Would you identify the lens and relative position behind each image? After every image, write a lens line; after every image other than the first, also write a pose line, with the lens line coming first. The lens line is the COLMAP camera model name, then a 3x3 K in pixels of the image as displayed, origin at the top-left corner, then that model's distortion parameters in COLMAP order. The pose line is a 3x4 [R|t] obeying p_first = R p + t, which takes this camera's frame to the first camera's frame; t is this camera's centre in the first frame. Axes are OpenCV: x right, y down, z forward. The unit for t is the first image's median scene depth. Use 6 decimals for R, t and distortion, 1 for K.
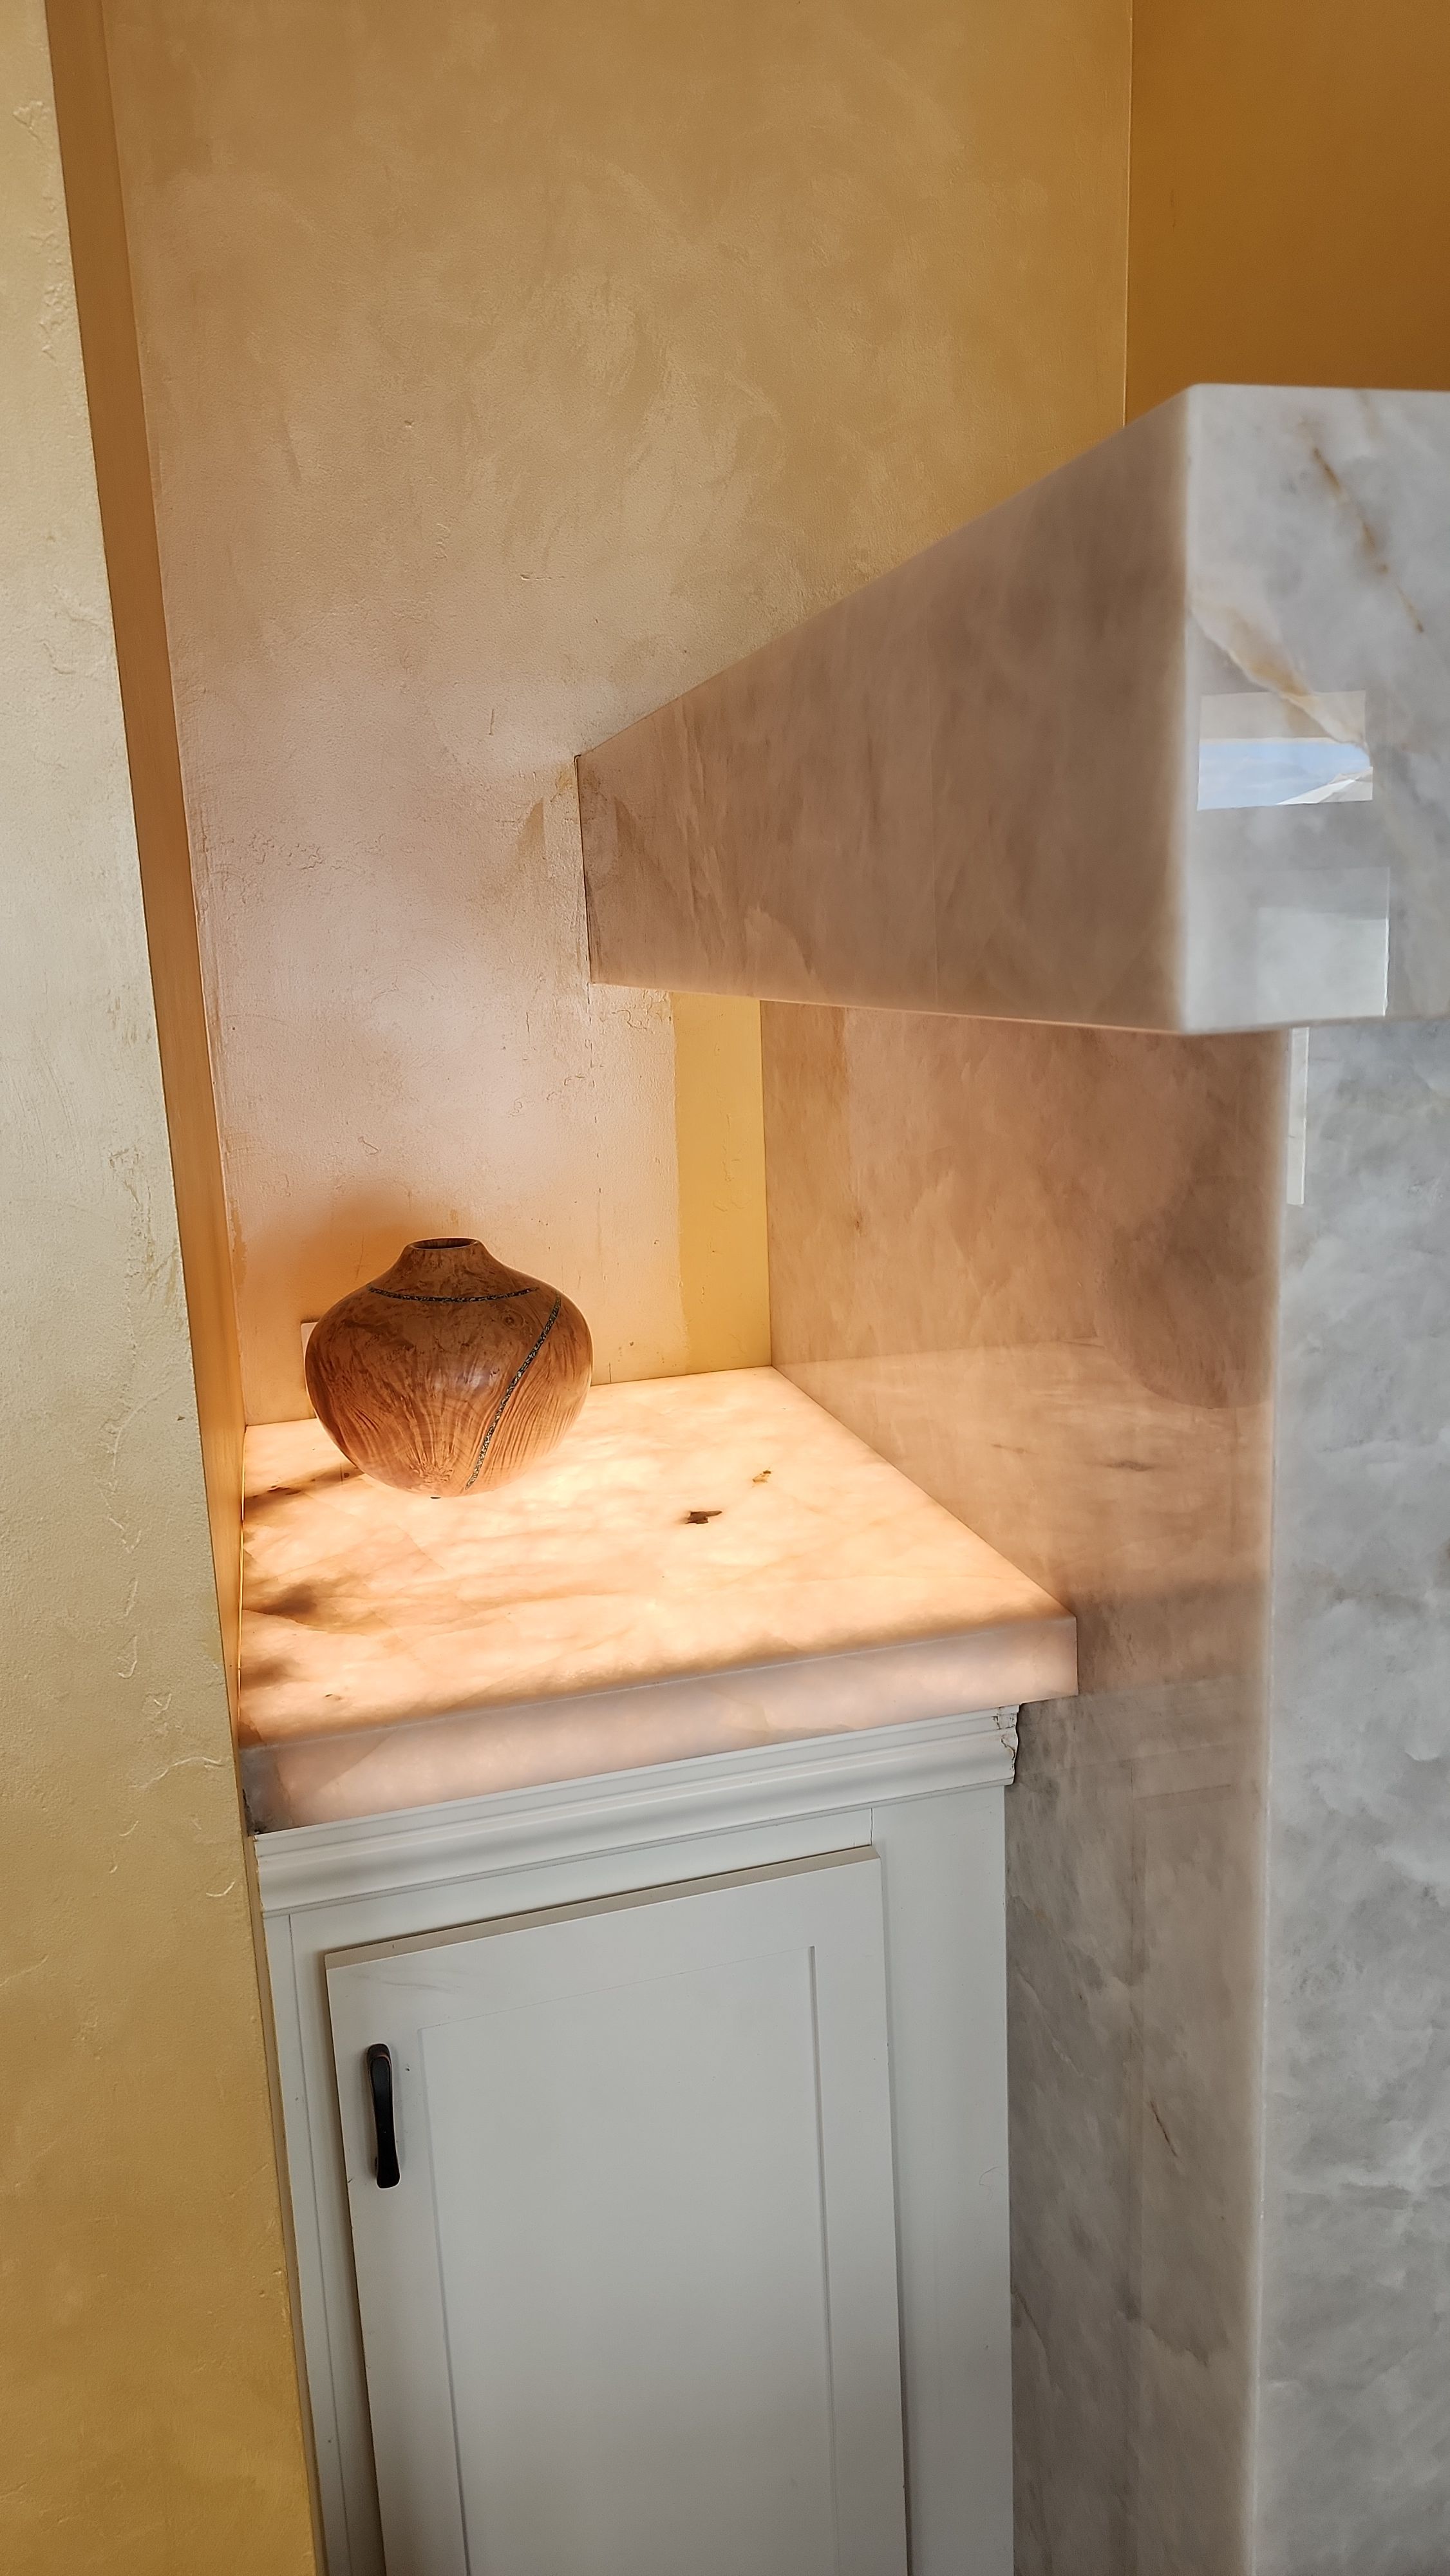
lens RADIAL K [[1715.6, 0, 732.1], [0, 1715.6, 1280.3], [0, 0, 1]] dist [0.080167, -0.070839]
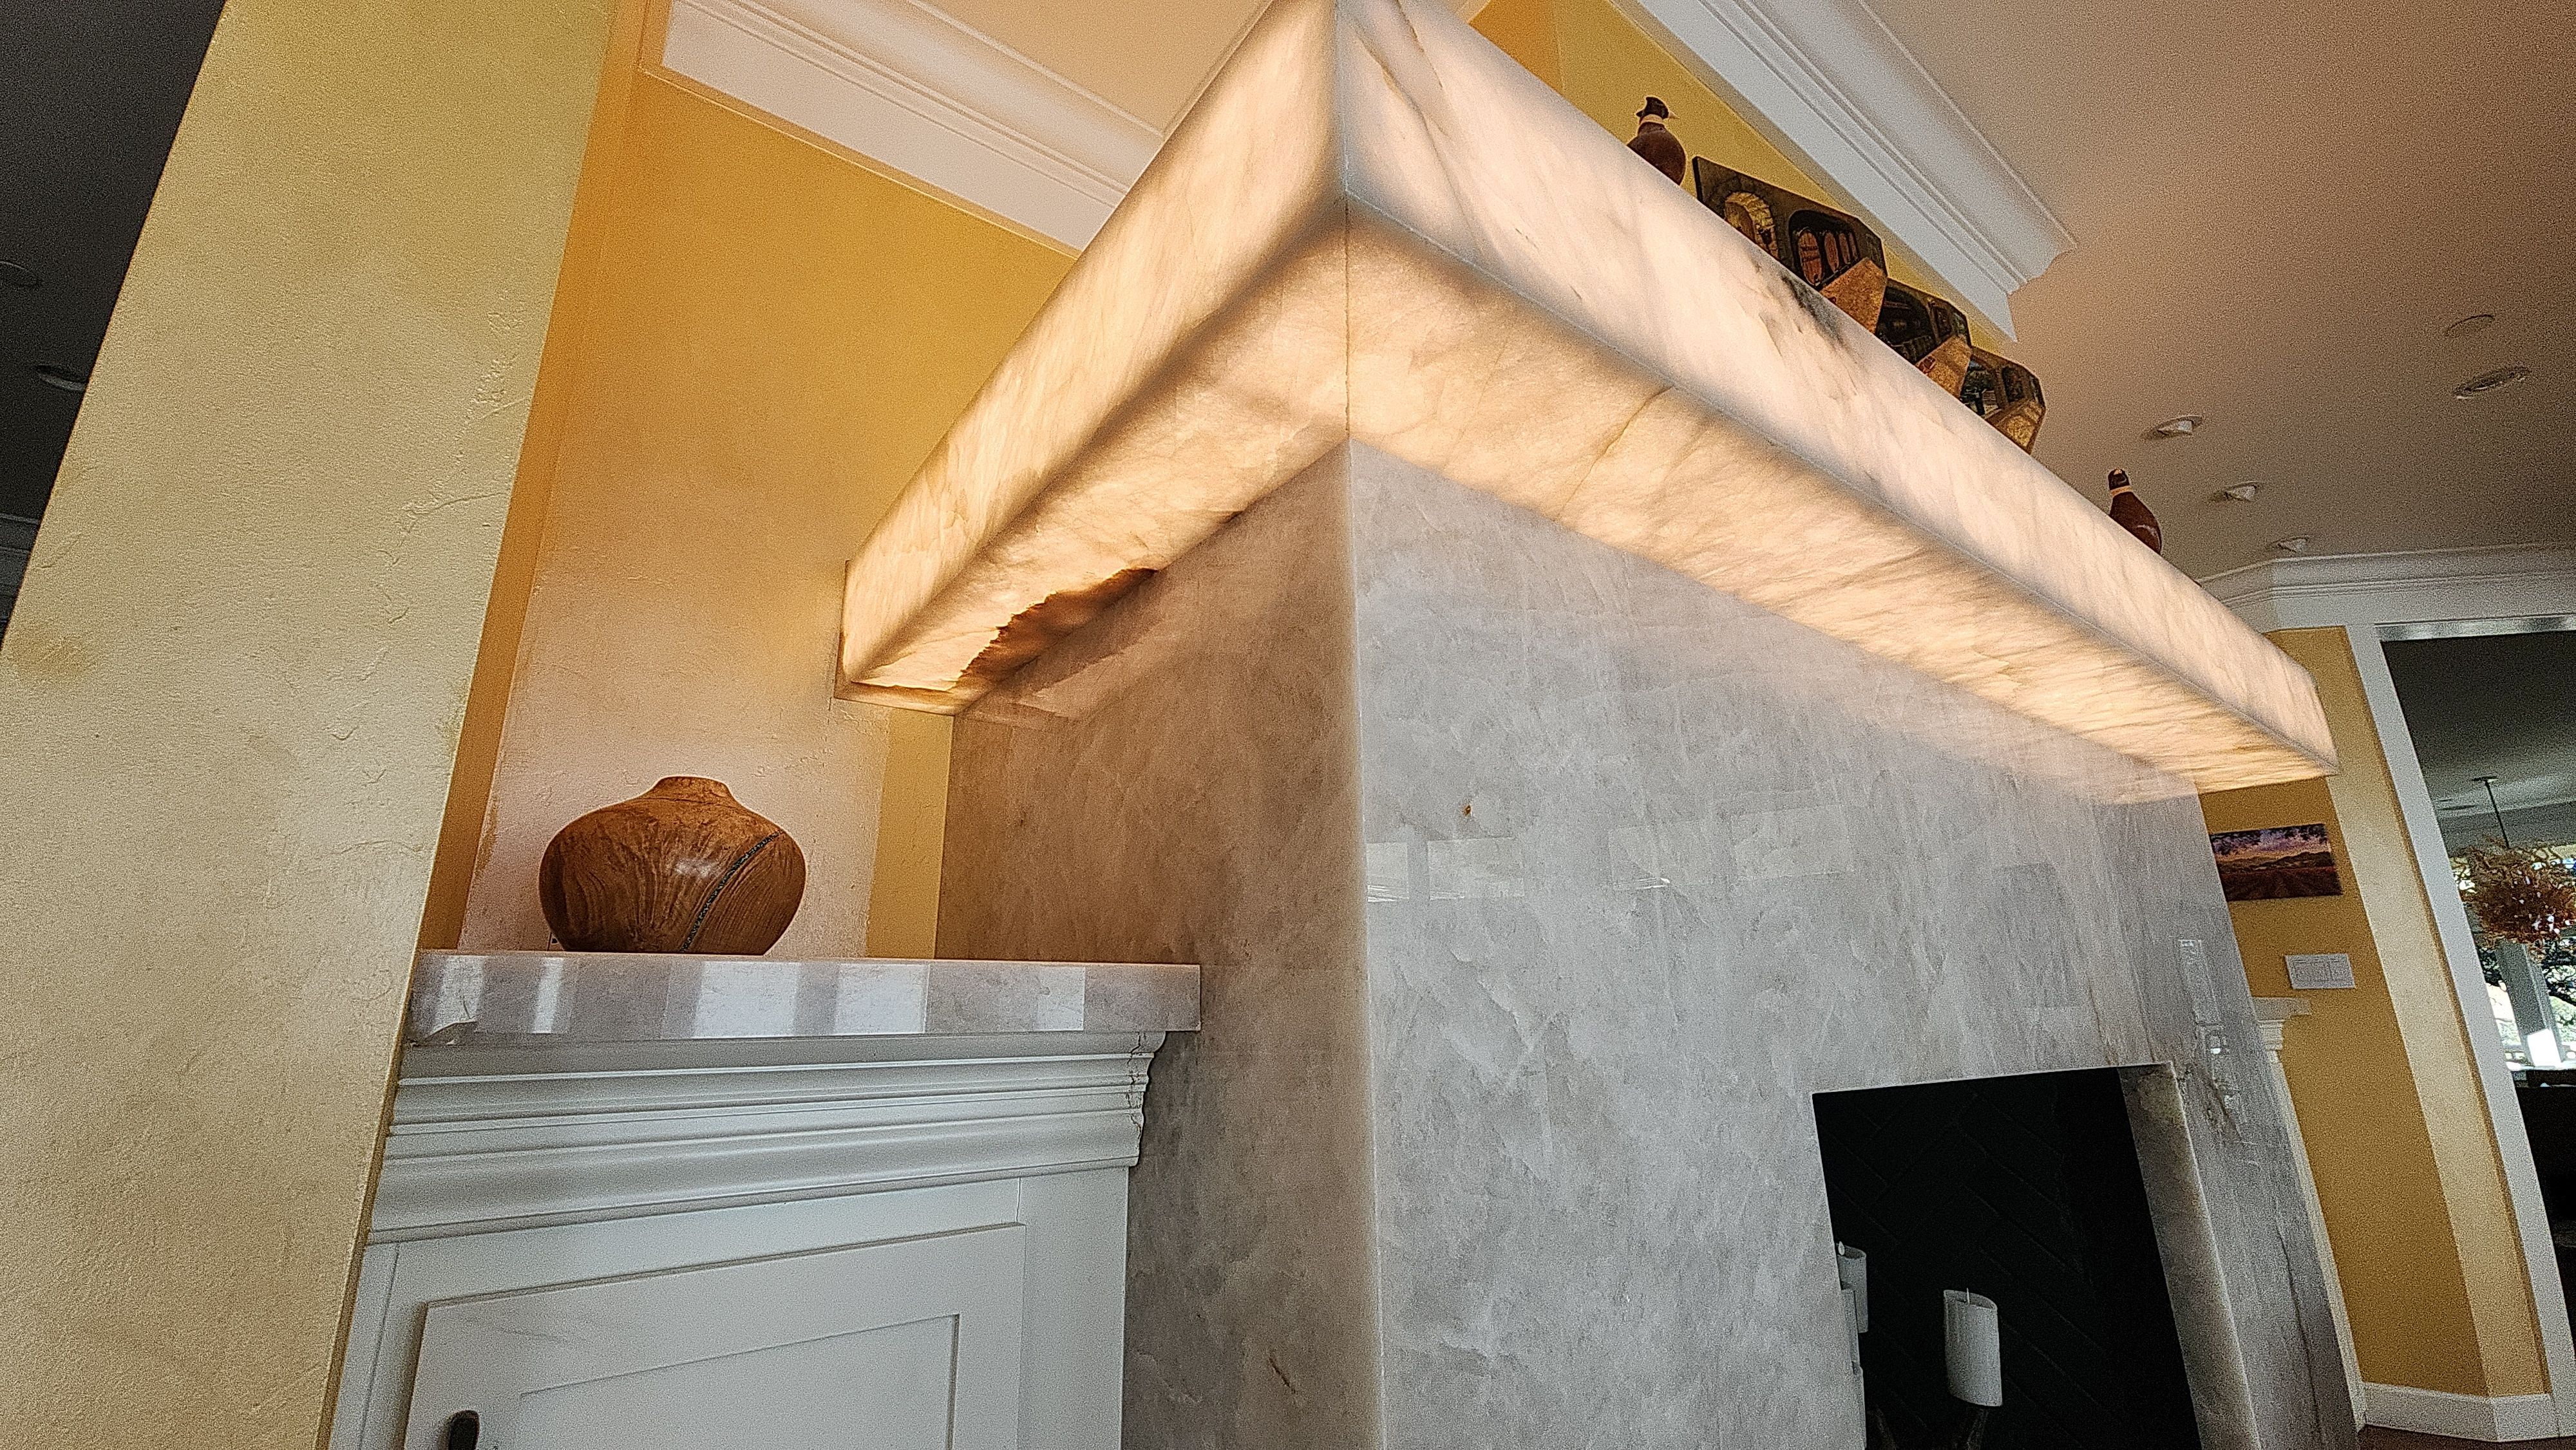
lens RADIAL K [[1054.2, 0, 1288.6], [0, 1054.2, 719.4], [0, 0, 1]] dist [0.007959, -0.005090]
pose [[0.932509, 0.126240, 0.338365, -0.033117], [0.051912, 0.880333, -0.471507, 0.389906], [-0.357397, 0.457250, 0.814365, 0.215807]]
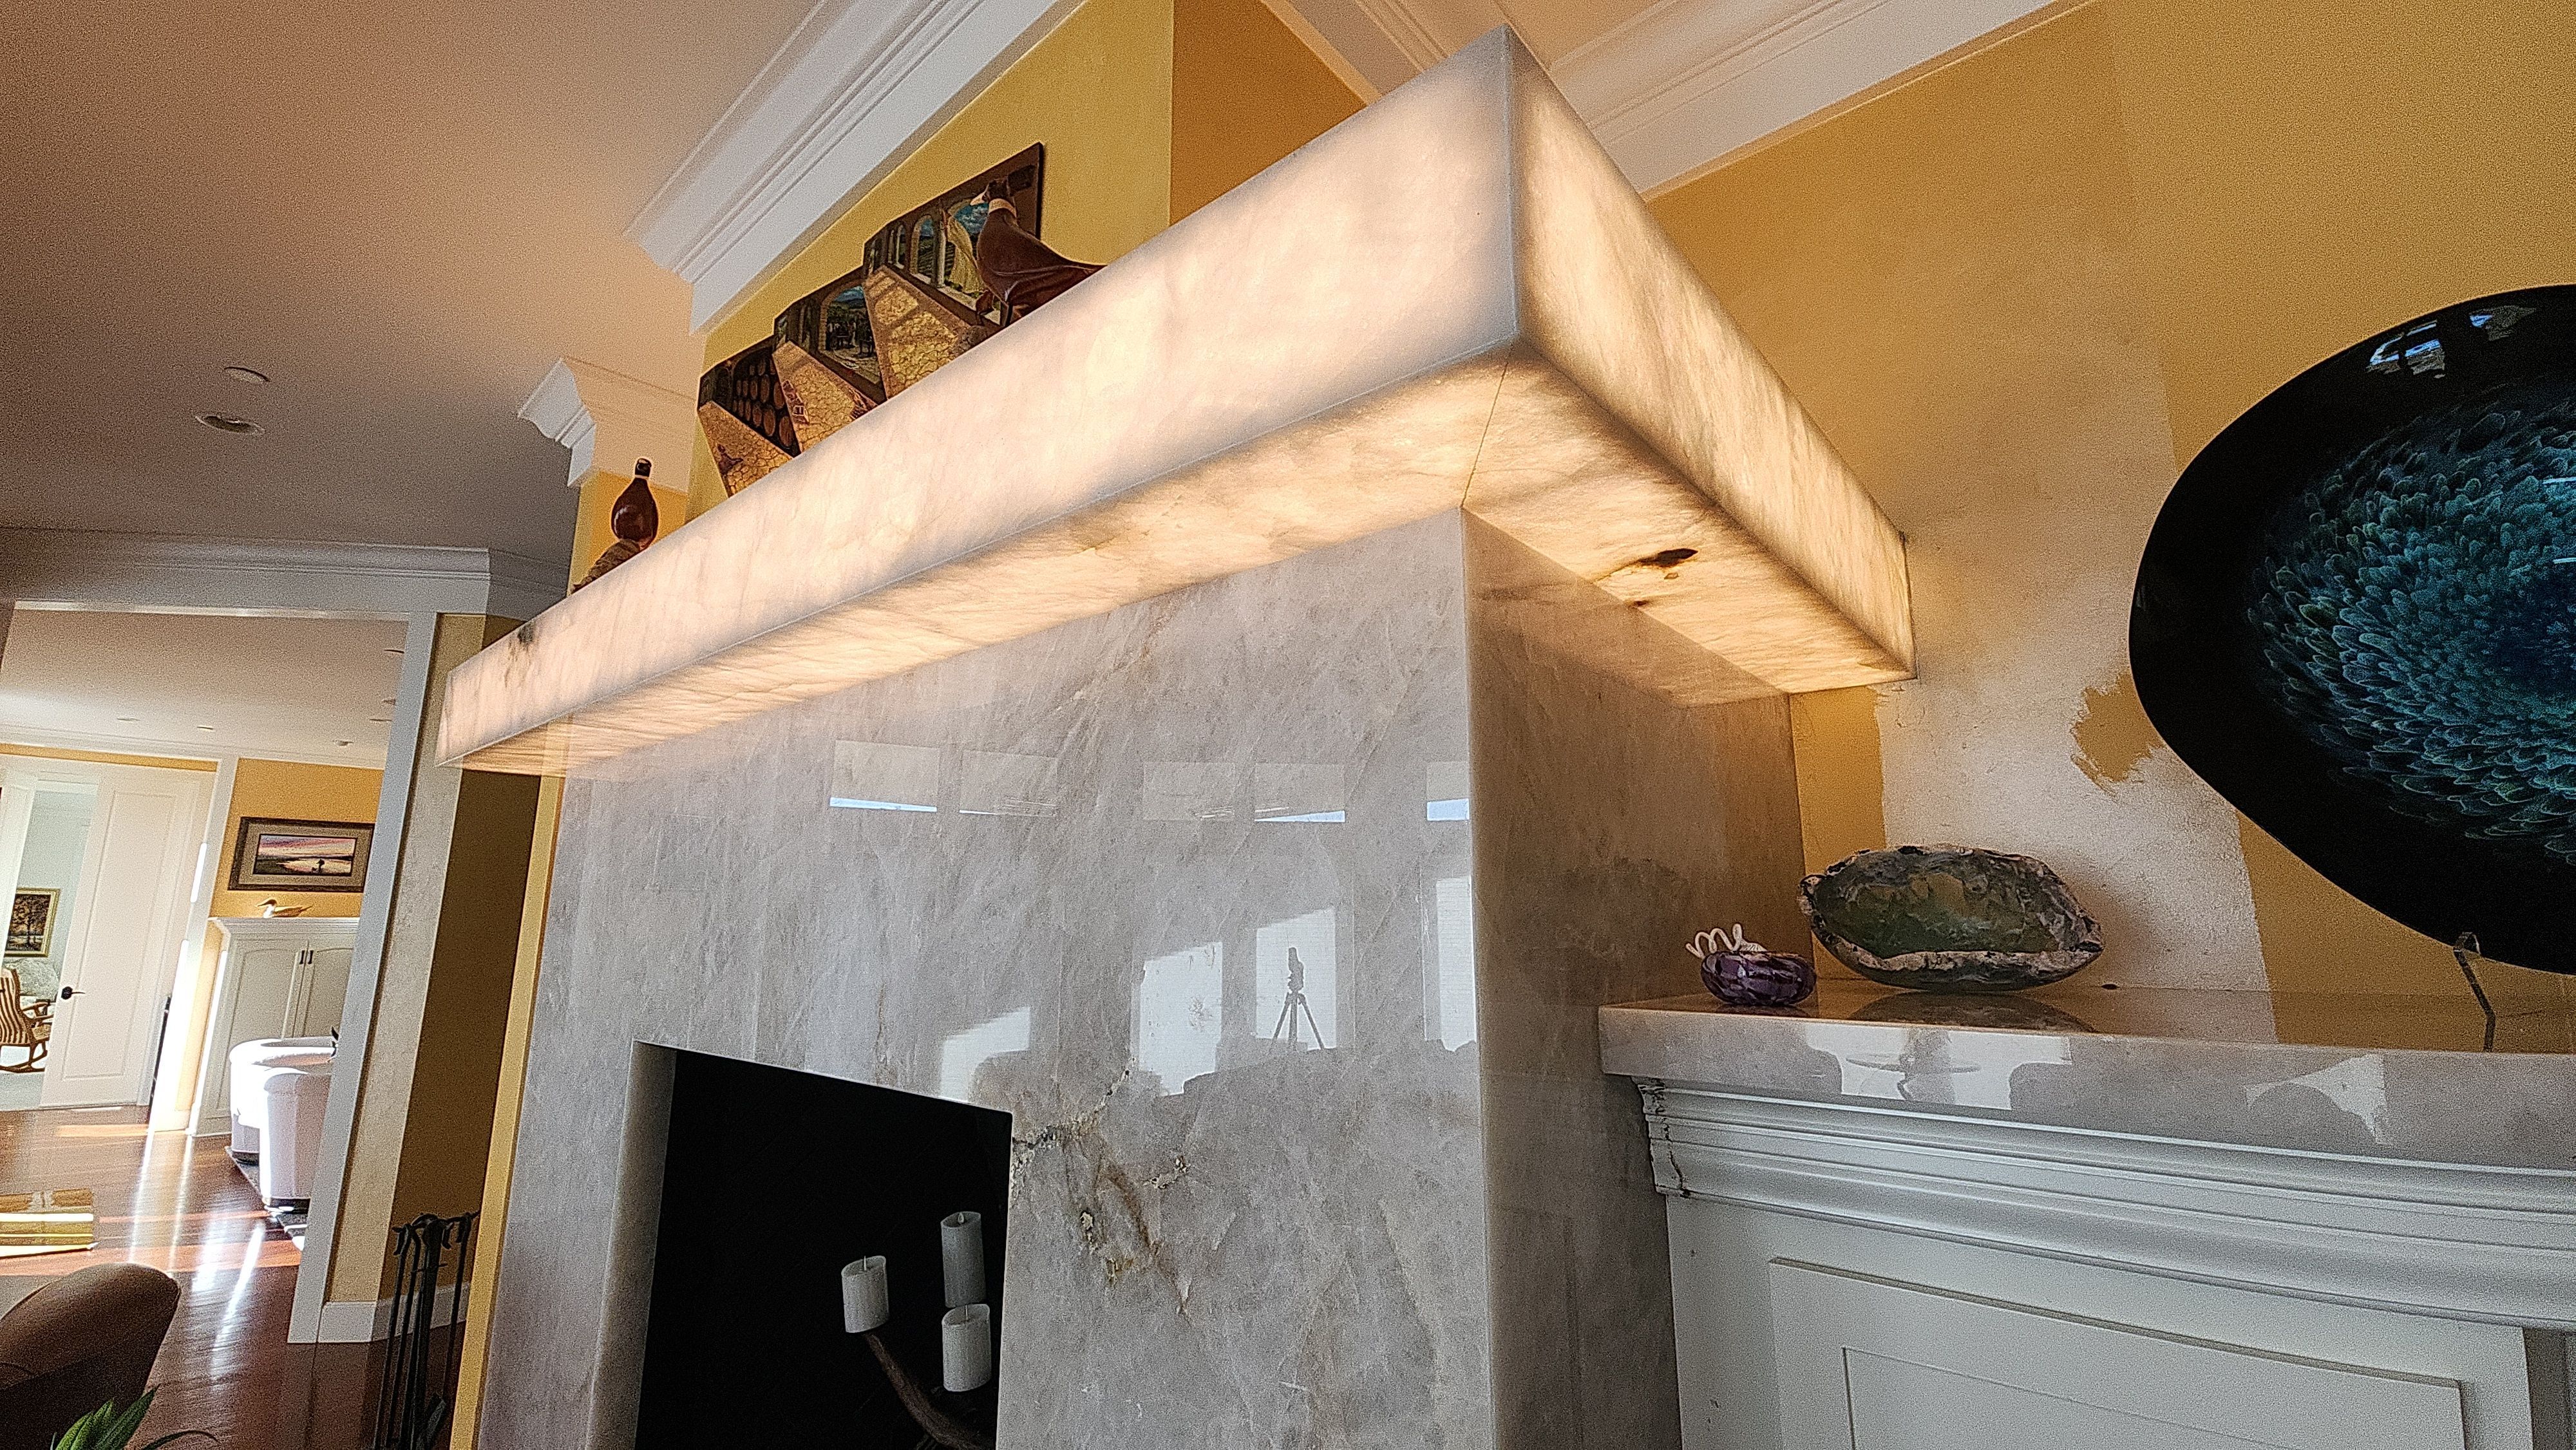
lens RADIAL K [[1054.2, 0, 1284.2], [0, 1054.2, 718.0], [0, 0, 1]] dist [0.007959, -0.005090]
pose [[0.550845, -0.122933, -0.825504, 2.533053], [-0.188523, 0.945202, -0.266557, 0.063140], [0.813037, 0.302458, 0.497484, 0.773625]]
